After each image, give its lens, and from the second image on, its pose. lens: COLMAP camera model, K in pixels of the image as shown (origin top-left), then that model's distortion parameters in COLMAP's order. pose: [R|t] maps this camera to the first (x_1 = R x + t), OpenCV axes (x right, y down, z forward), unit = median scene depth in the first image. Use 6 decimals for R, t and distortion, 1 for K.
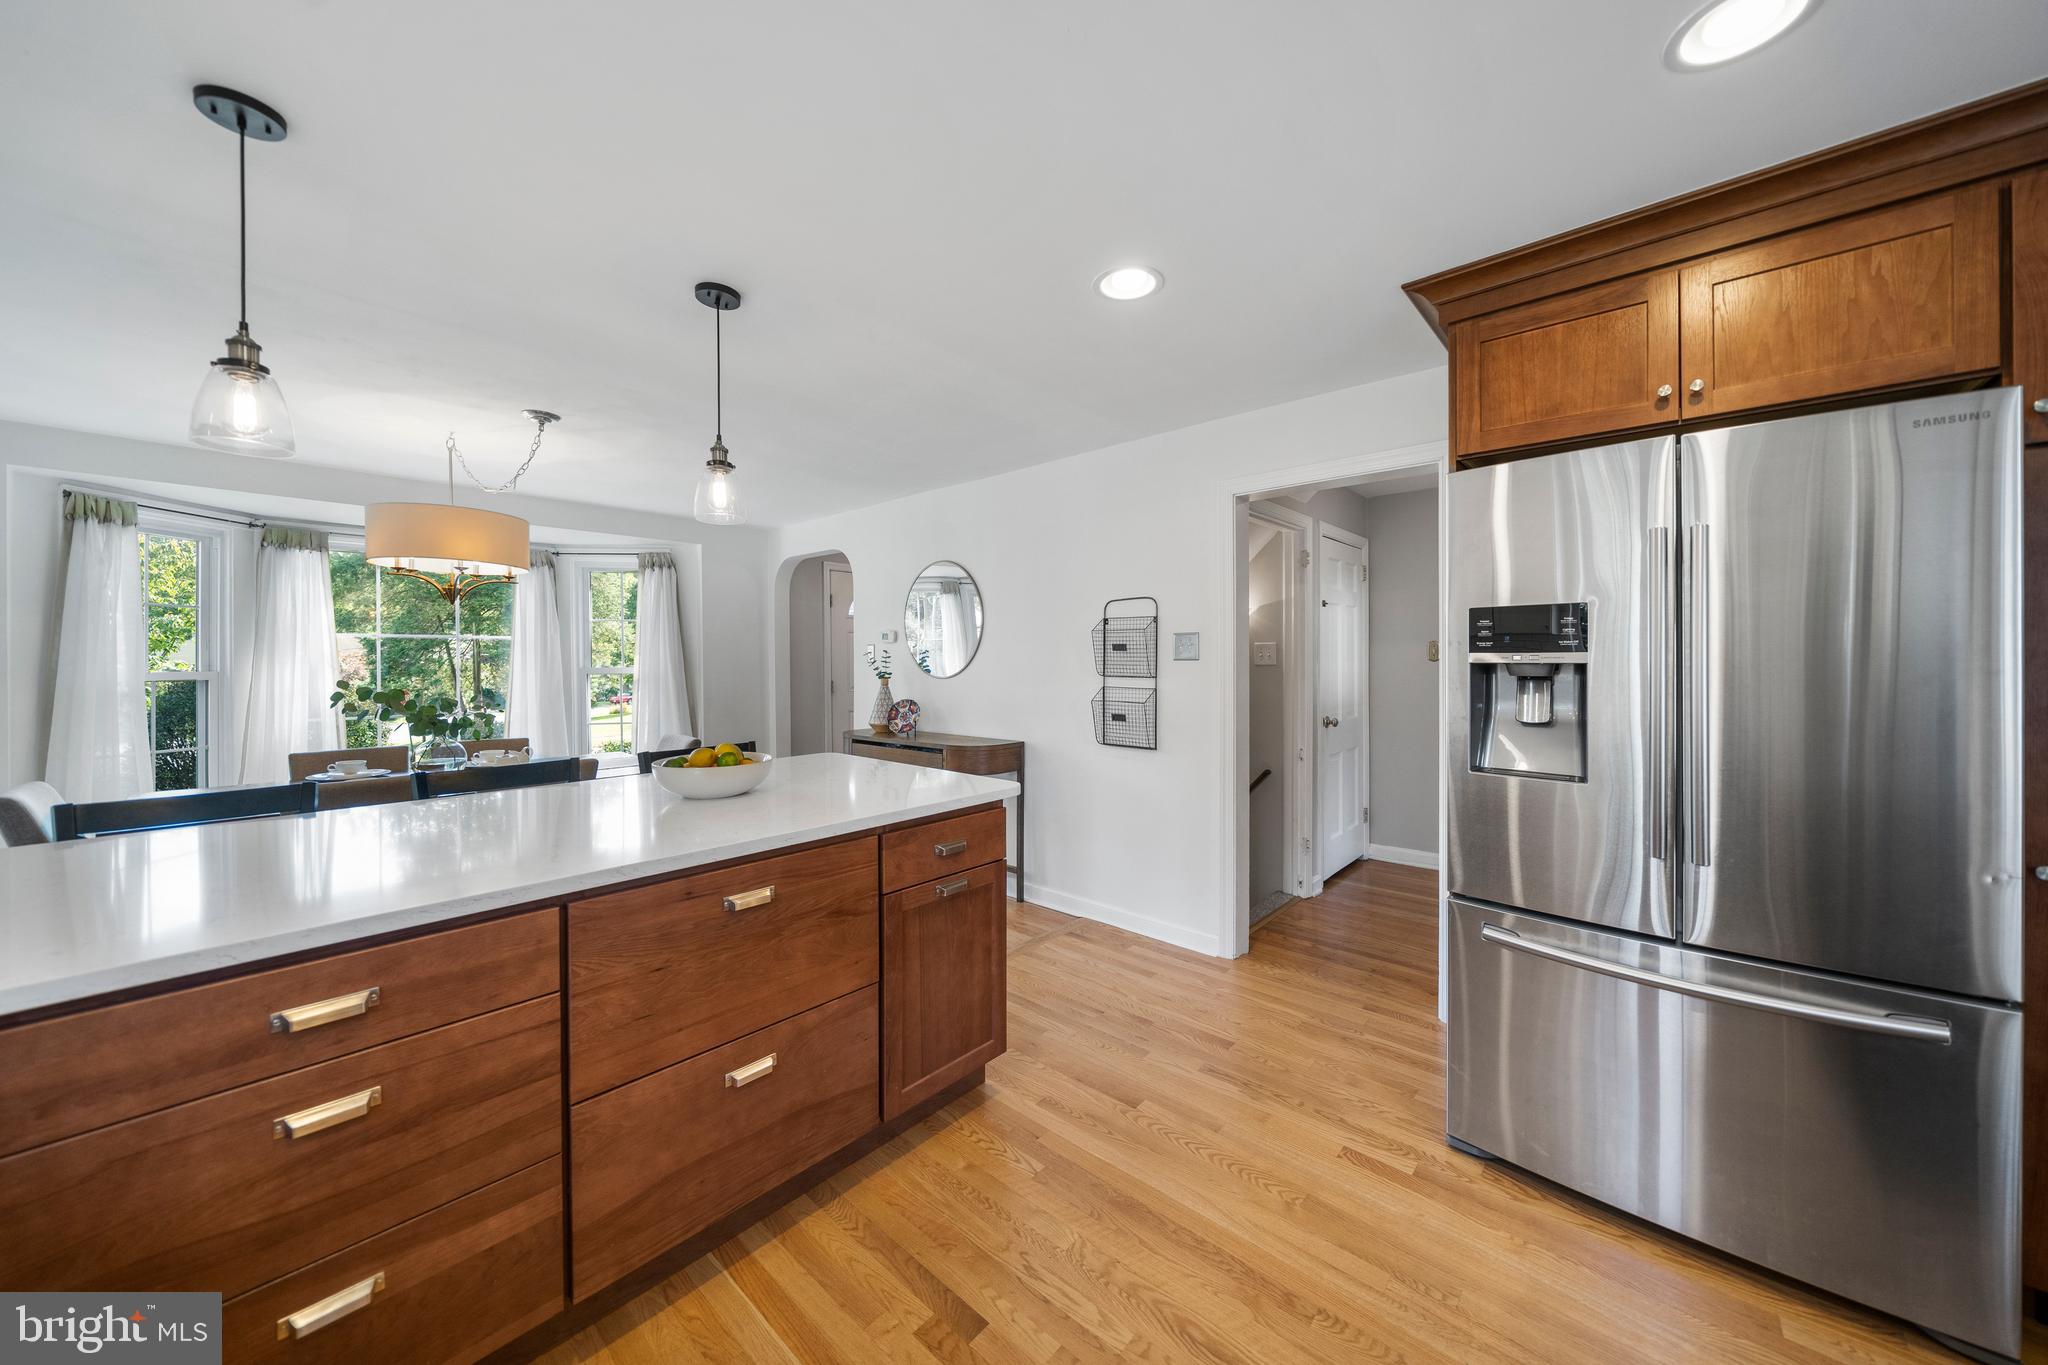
lens RADIAL K [[712.9, 0, 1025.3], [0, 712.9, 665.6], [0, 0, 1]] dist [-0.002204, -0.000172]
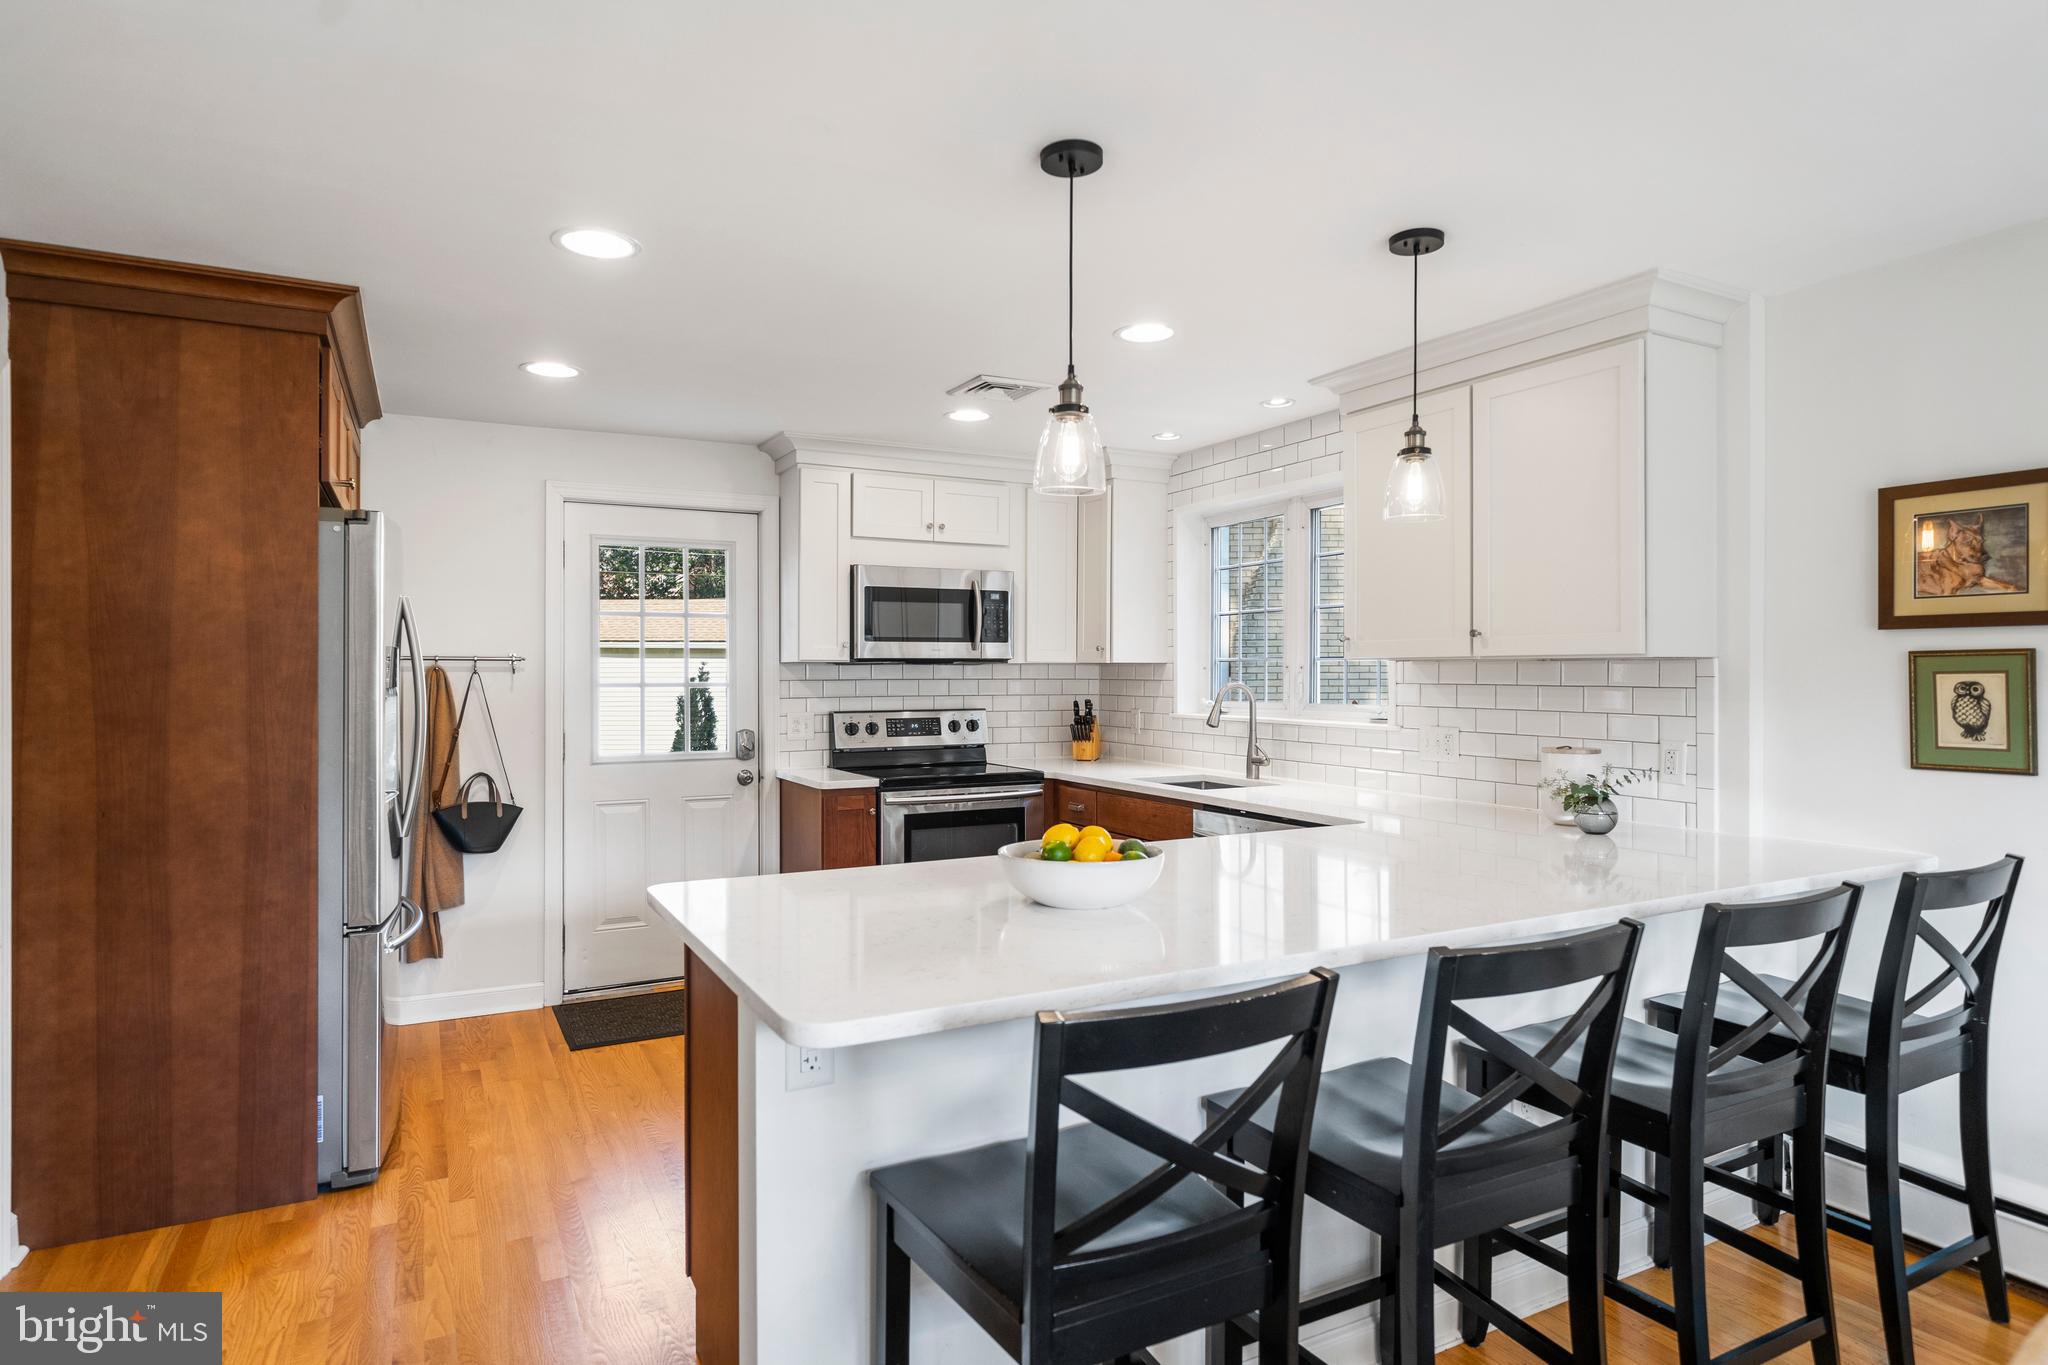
lens RADIAL K [[1133.7, 0, 1026.8], [0, 1133.7, 672.7], [0, 0, 1]] dist [0.000145, 0.000617]
pose [[-0.940190, 0.003259, 0.340635, -0.861465], [0.006811, 0.999934, 0.009234, -0.050653], [-0.340583, 0.011001, -0.940150, 2.312583]]
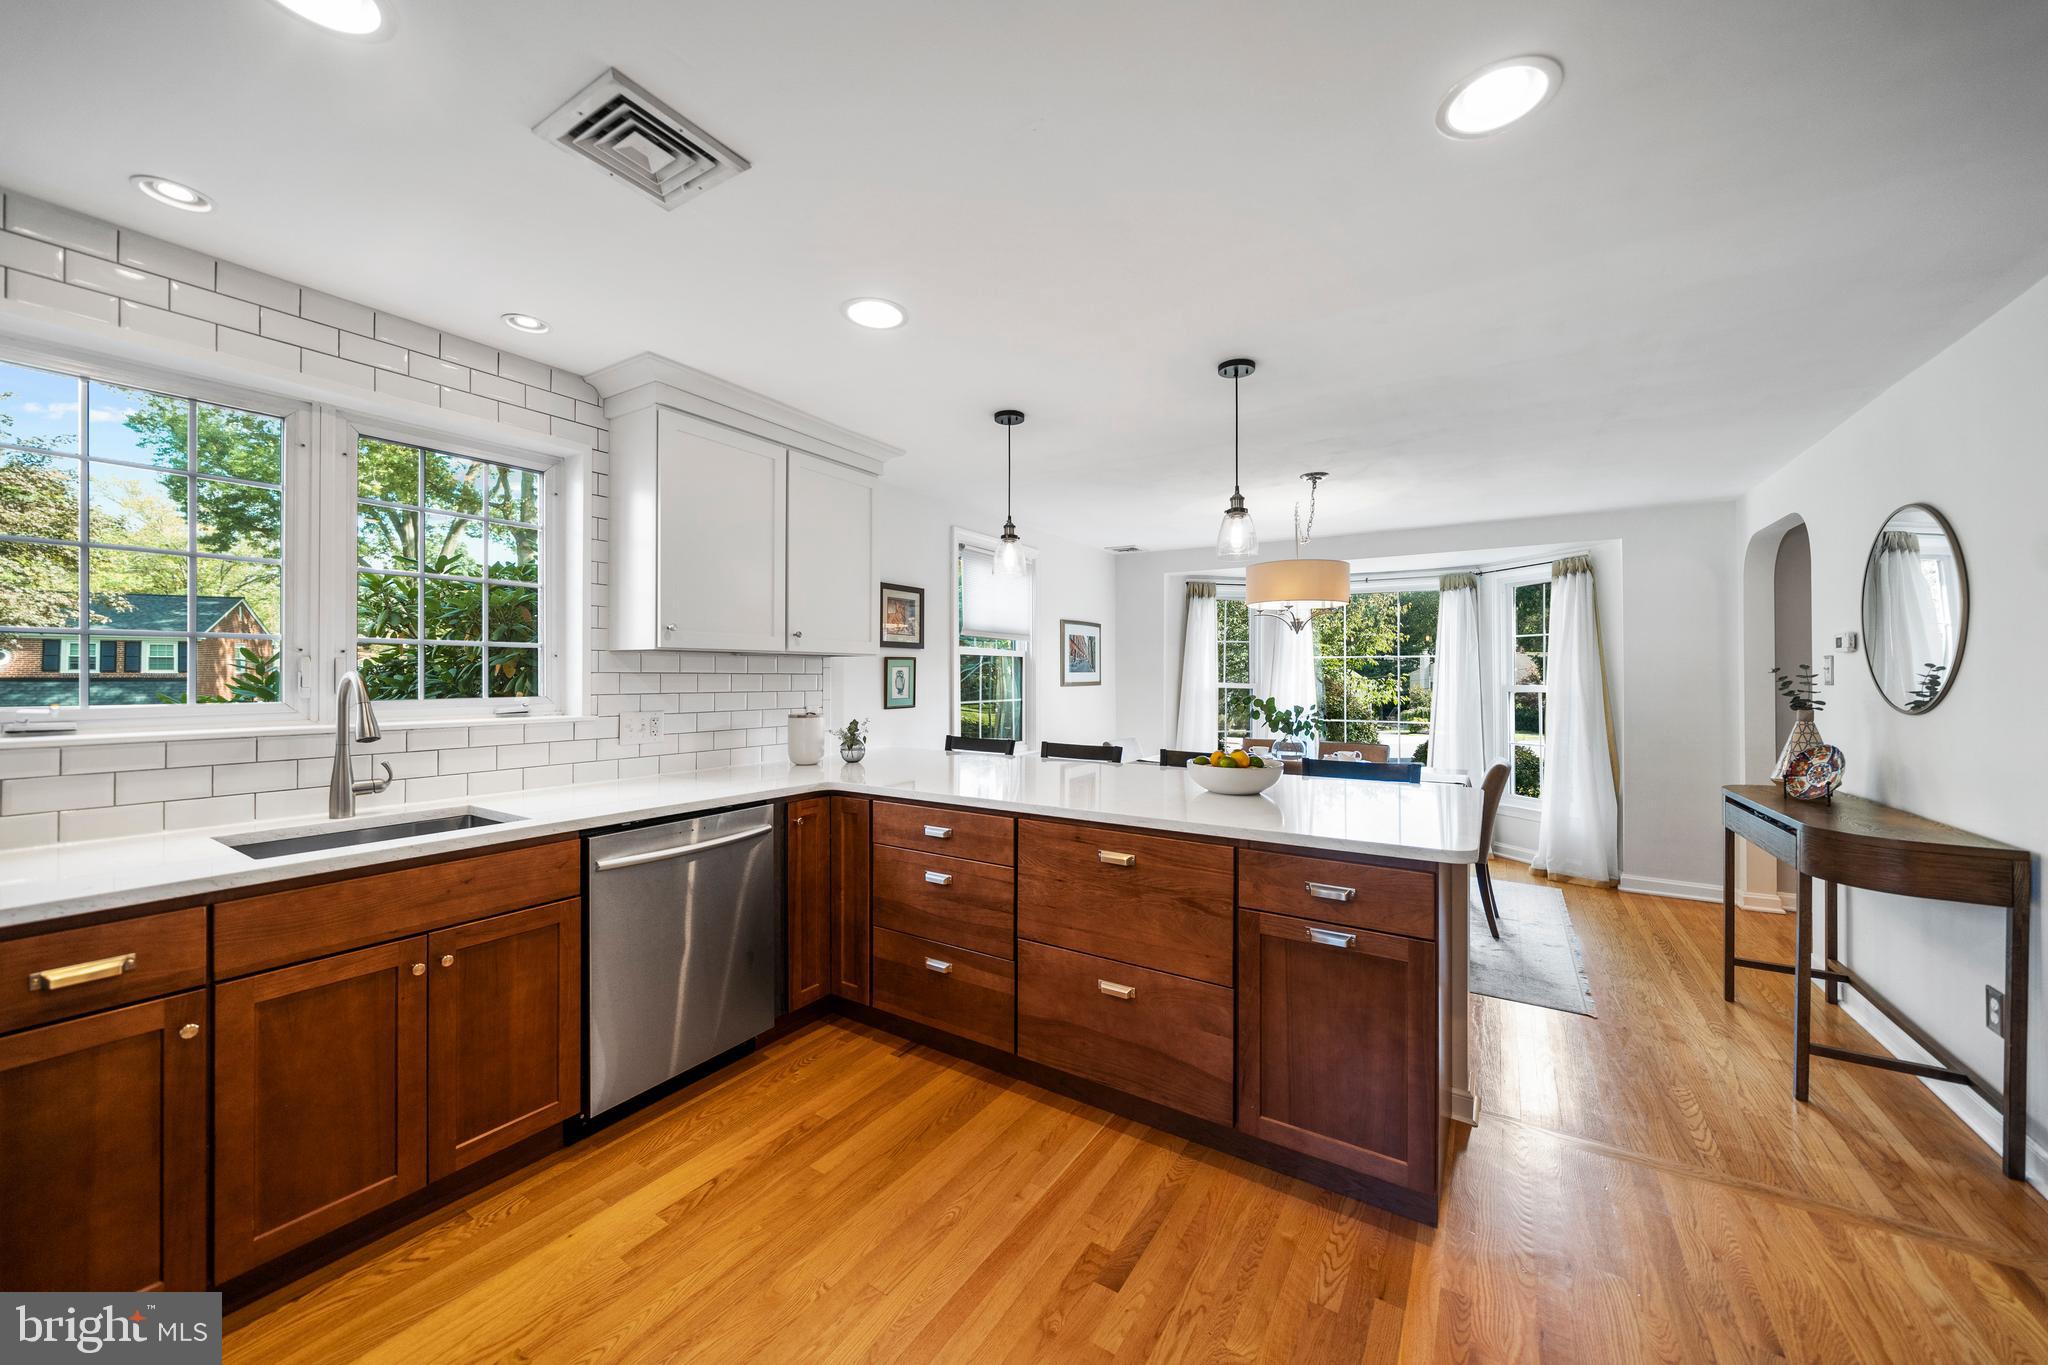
lens RADIAL K [[738.1, 0, 1027.7], [0, 738.1, 668.8], [0, 0, 1]] dist [-0.003175, -0.000225]
pose [[0.163199, -0.004921, -0.986581, 0.816550], [-0.013018, 0.999890, -0.007141, -0.011098], [0.986507, 0.014009, 0.163117, 0.527526]]
